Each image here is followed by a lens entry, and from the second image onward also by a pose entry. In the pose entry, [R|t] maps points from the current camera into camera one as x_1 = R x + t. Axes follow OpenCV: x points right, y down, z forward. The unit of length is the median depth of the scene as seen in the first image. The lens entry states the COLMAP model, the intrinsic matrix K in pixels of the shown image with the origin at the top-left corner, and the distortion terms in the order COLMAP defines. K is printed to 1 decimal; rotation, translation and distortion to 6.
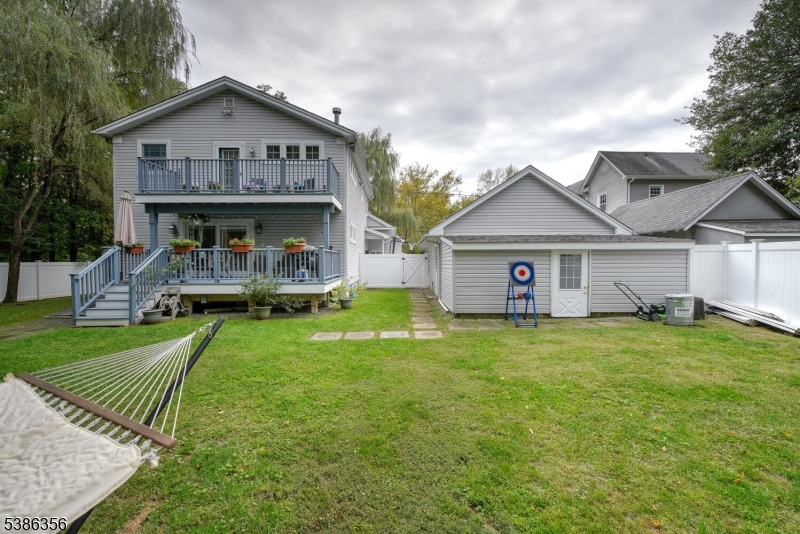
lens RADIAL K [[310.7, 0, 400.0], [0, 310.7, 267.0], [0, 0, 1]] dist [-0.002770, -0.000355]
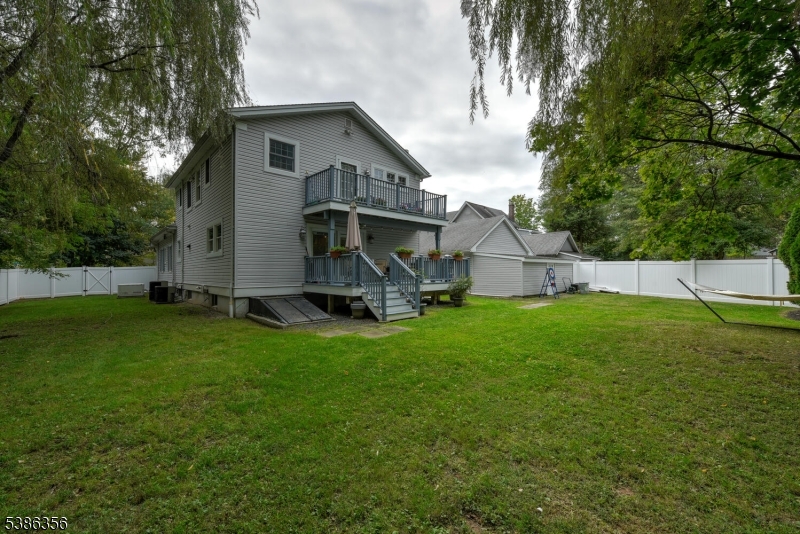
lens RADIAL K [[310.7, 0, 400.0], [0, 310.7, 267.0], [0, 0, 1]] dist [-0.002770, -0.000355]
pose [[0.750442, 0.010861, 0.660847, -1.173256], [0.012564, 0.999450, -0.030694, 0.017609], [-0.660817, 0.031337, 0.749893, 0.066093]]
